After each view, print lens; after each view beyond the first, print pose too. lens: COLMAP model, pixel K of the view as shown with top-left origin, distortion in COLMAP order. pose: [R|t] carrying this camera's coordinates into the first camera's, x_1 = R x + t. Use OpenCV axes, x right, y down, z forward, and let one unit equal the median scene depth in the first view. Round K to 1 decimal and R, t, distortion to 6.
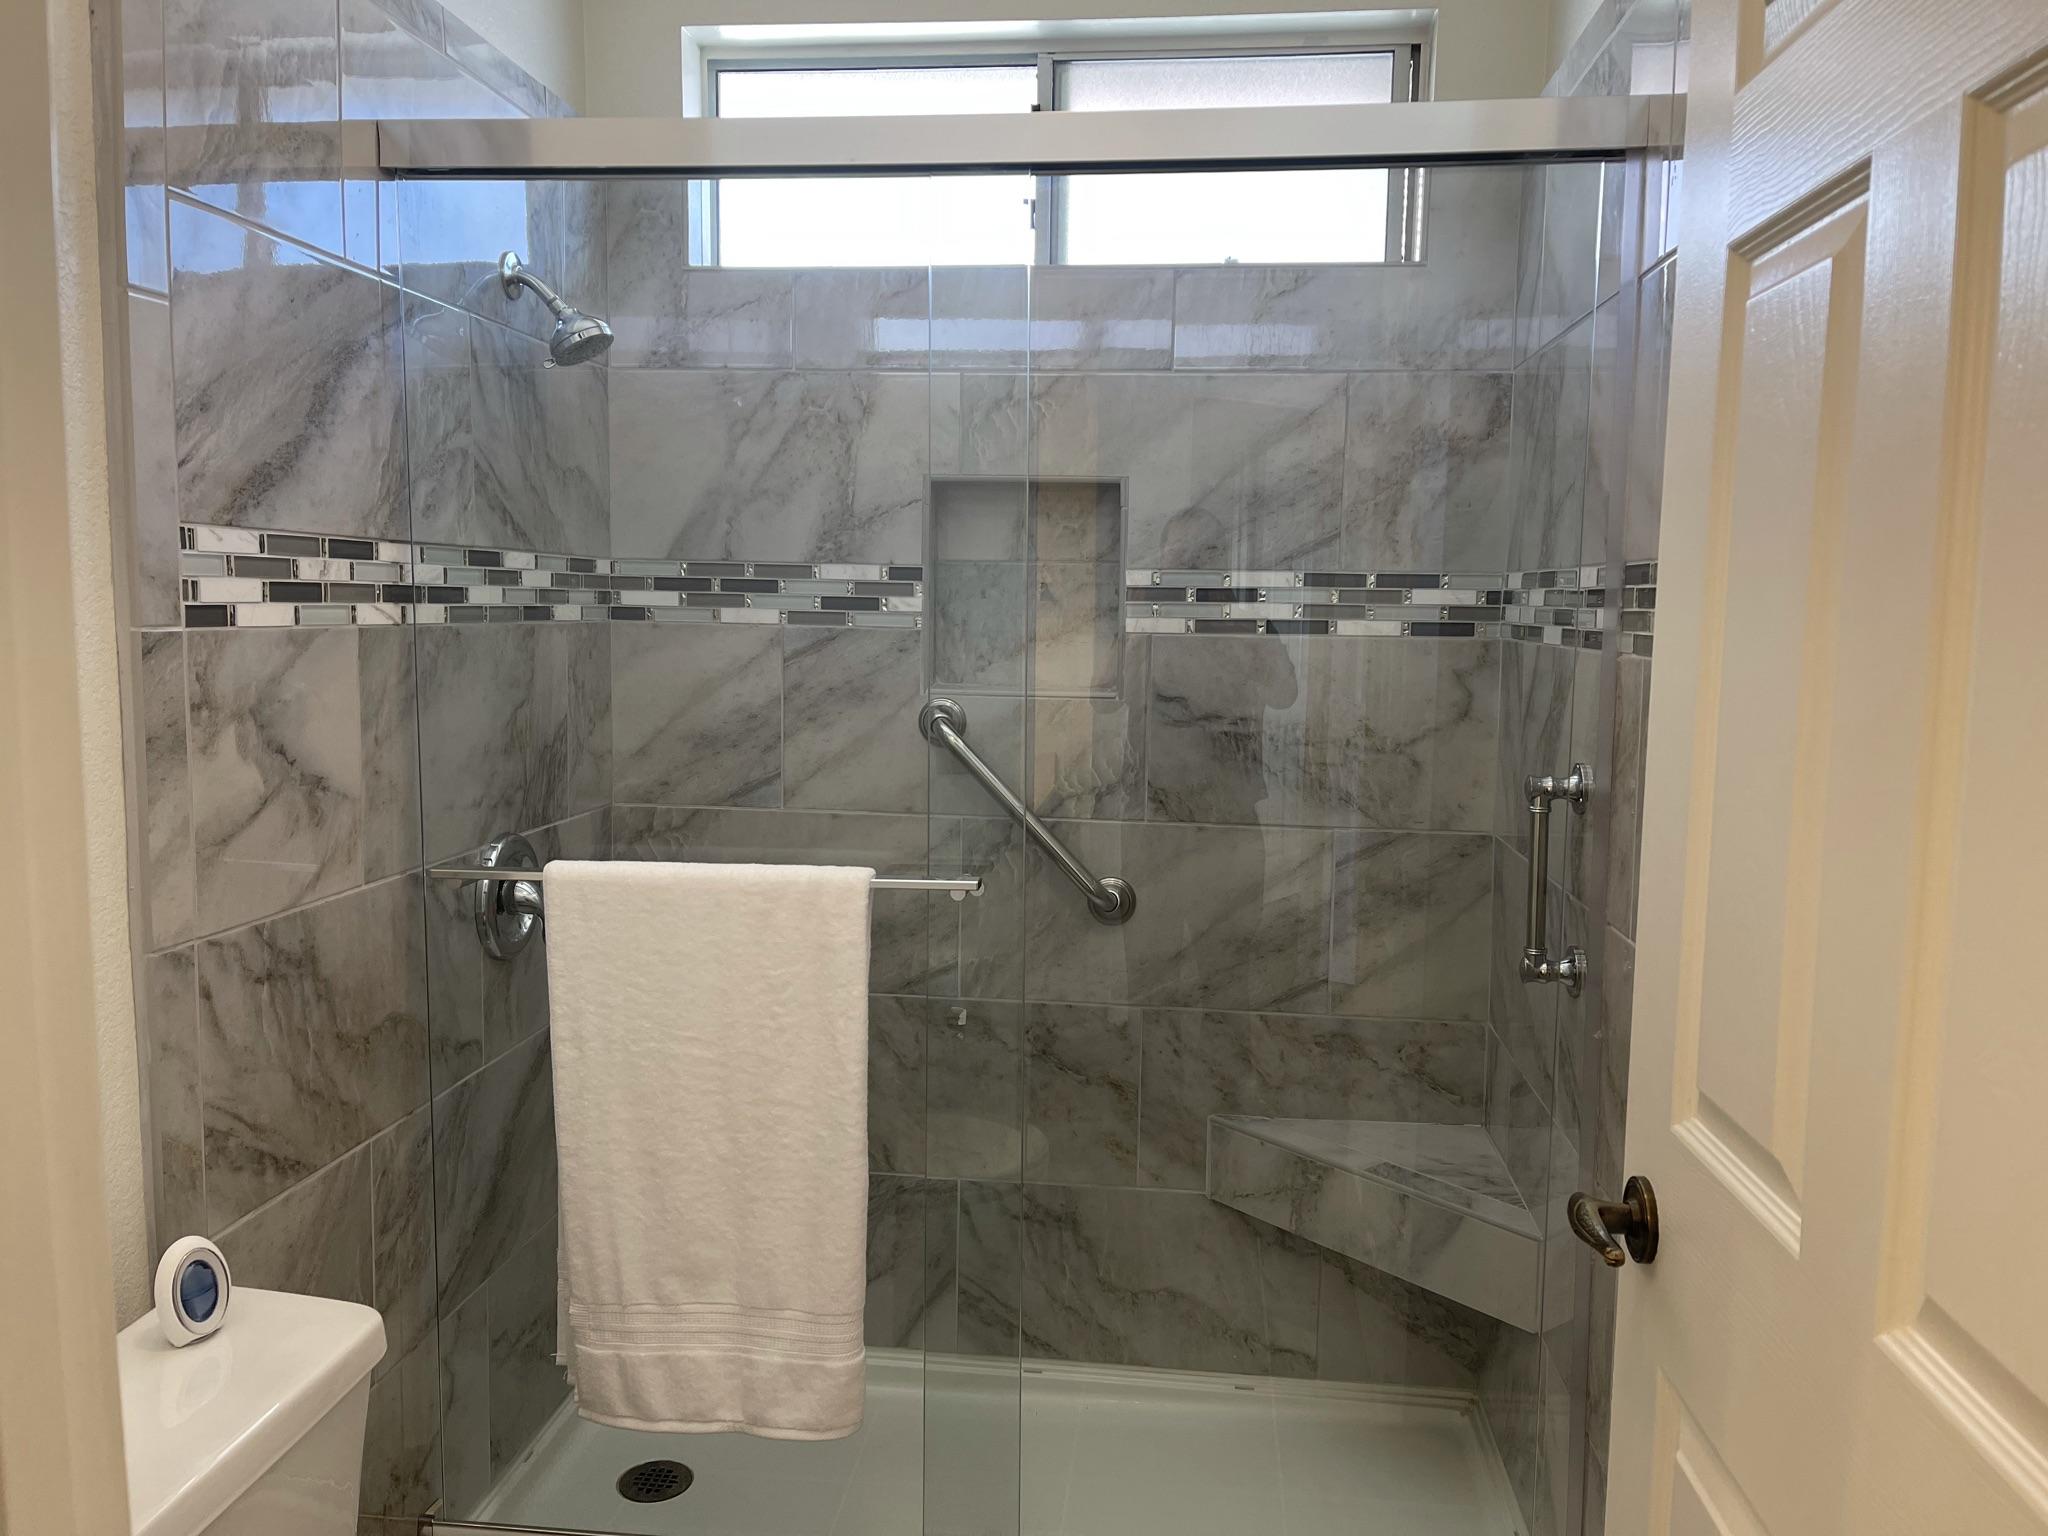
lens RADIAL K [[1553.0, 0, 1027.6], [0, 1553.0, 784.5], [0, 0, 1]] dist [0.091138, -0.119400]
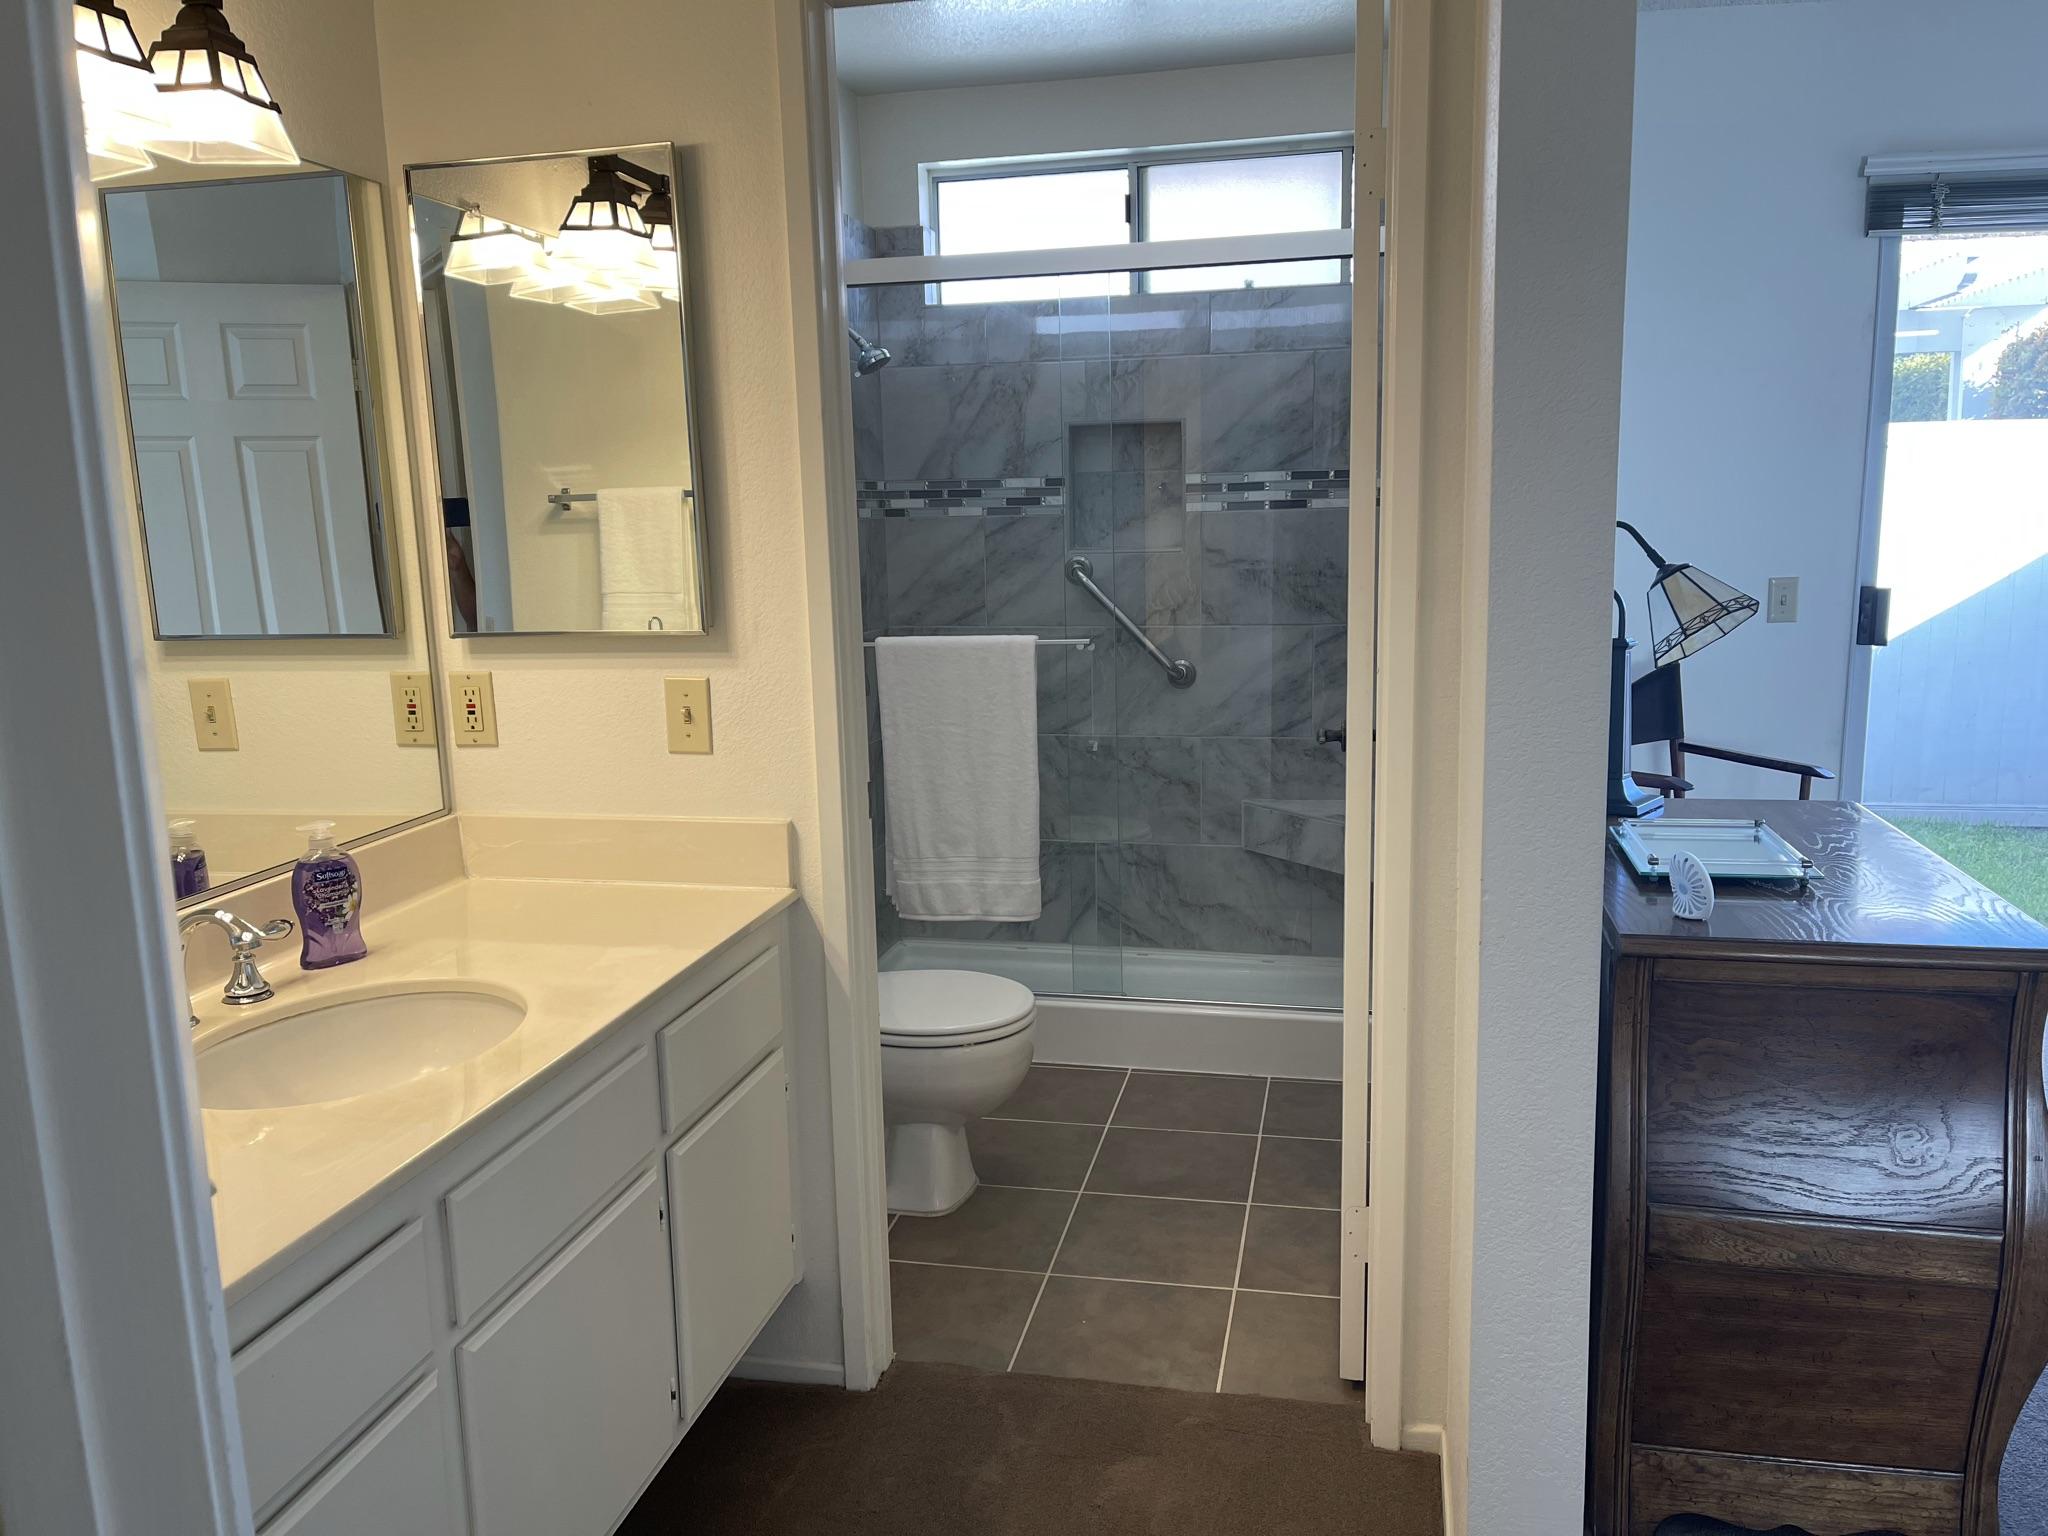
lens RADIAL K [[1553.0, 0, 1027.6], [0, 1553.0, 784.5], [0, 0, 1]] dist [0.091138, -0.119400]
pose [[0.993006, -0.018318, -0.116637, 0.084542], [0.025209, 0.998005, 0.057878, 0.095147], [0.115344, -0.060414, 0.991487, -0.714000]]
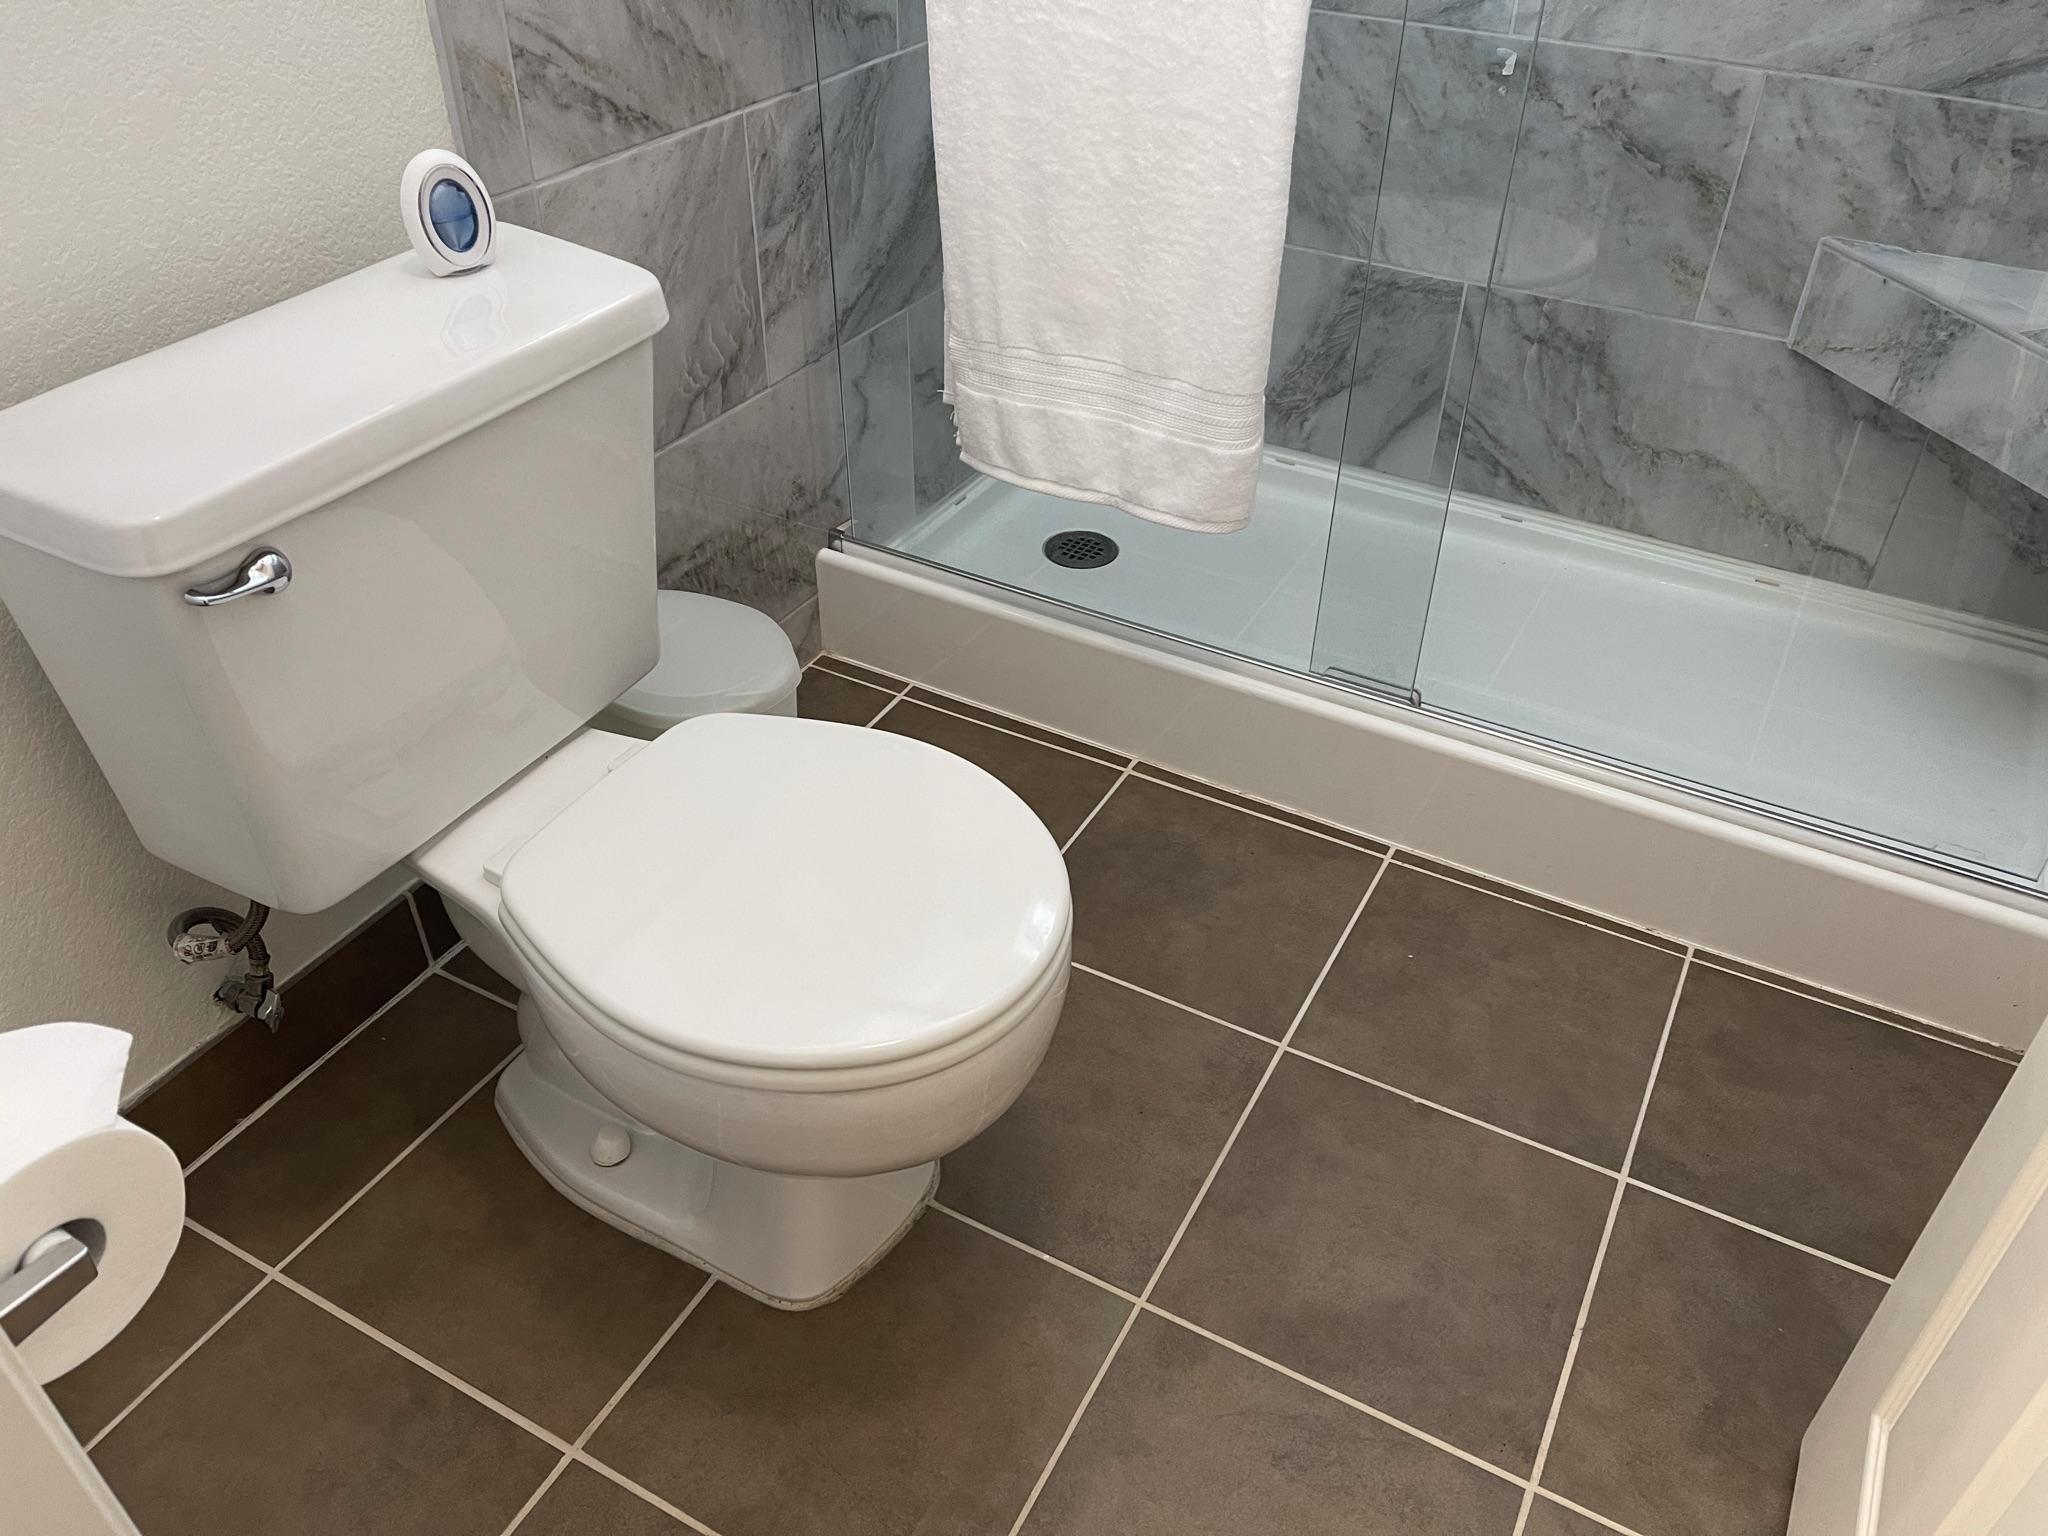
lens RADIAL K [[1558.3, 0, 1025.7], [0, 1558.3, 771.1], [0, 0, 1]] dist [0.080331, -0.117595]
pose [[0.921005, 0.232850, -0.312299, 0.063656], [-0.043388, 0.858019, 0.511782, 0.065224], [0.387127, -0.457804, 0.800343, 0.147871]]
